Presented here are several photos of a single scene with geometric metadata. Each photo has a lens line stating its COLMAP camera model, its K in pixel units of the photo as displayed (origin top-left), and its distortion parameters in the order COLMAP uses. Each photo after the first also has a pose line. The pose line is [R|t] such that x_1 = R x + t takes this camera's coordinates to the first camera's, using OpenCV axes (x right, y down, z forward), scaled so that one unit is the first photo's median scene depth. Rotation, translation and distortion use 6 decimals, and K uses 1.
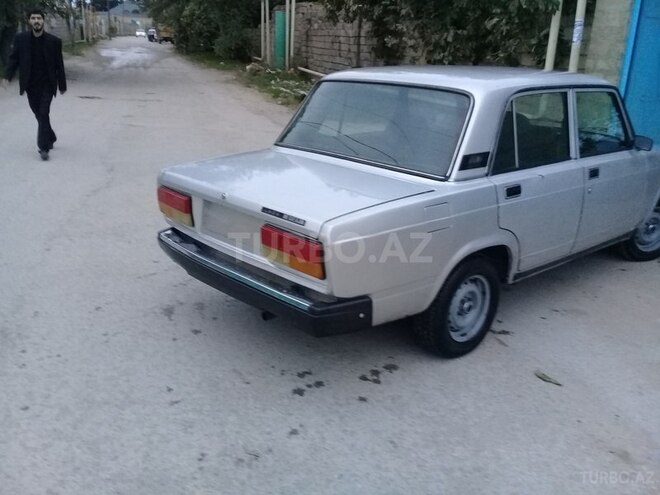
lens RADIAL K [[600.5, 0, 328.2], [0, 600.5, 245.7], [0, 0, 1]] dist [0.086613, -0.168312]
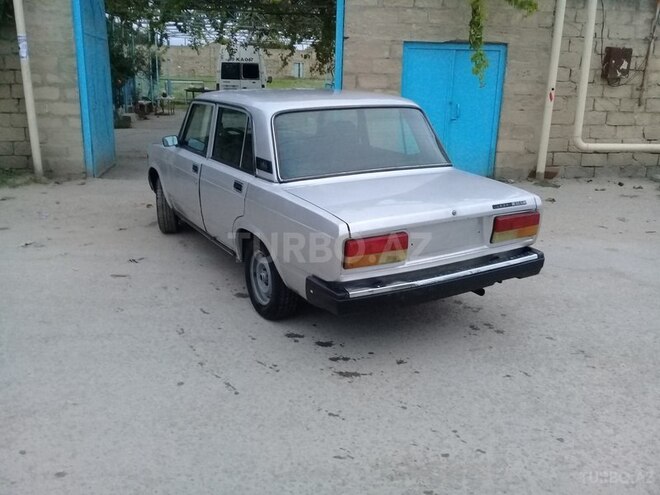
lens RADIAL K [[600.5, 0, 328.2], [0, 600.5, 245.7], [0, 0, 1]] dist [0.086613, -0.168312]
pose [[0.223146, -0.305211, 0.925771, -1.237534], [0.302786, 0.924443, 0.231789, -0.342971], [-0.926567, 0.228588, 0.298699, 0.837071]]
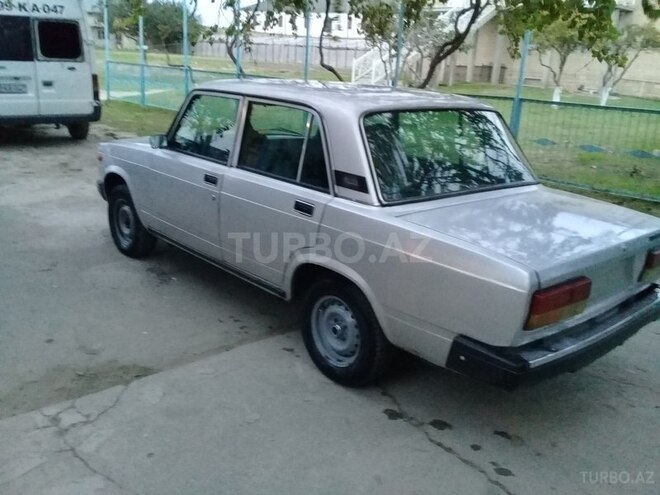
lens RADIAL K [[600.5, 0, 328.2], [0, 600.5, 245.7], [0, 0, 1]] dist [0.086613, -0.168312]
pose [[0.007612, -0.311661, 0.950163, -0.991634], [0.248517, 0.920968, 0.300095, -0.447887], [-0.968598, 0.233847, 0.084463, 1.272654]]
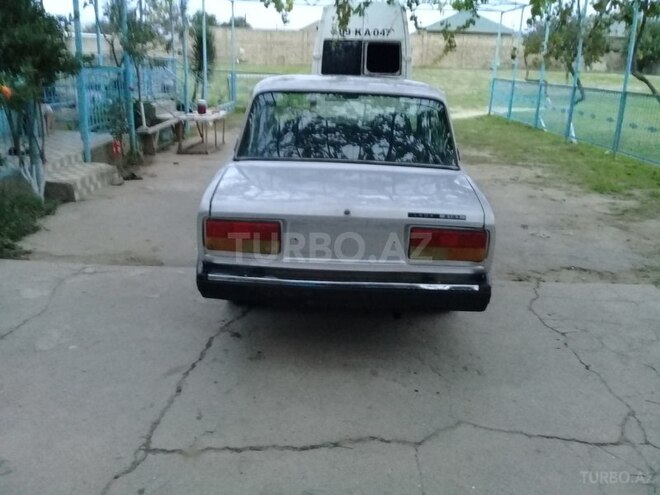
lens RADIAL K [[600.5, 0, 328.2], [0, 600.5, 245.7], [0, 0, 1]] dist [0.086613, -0.168312]
pose [[0.685350, -0.210355, 0.697170, -0.850416], [0.202772, 0.974632, 0.094739, -0.121185], [-0.699413, 0.076437, 0.710618, 0.294091]]
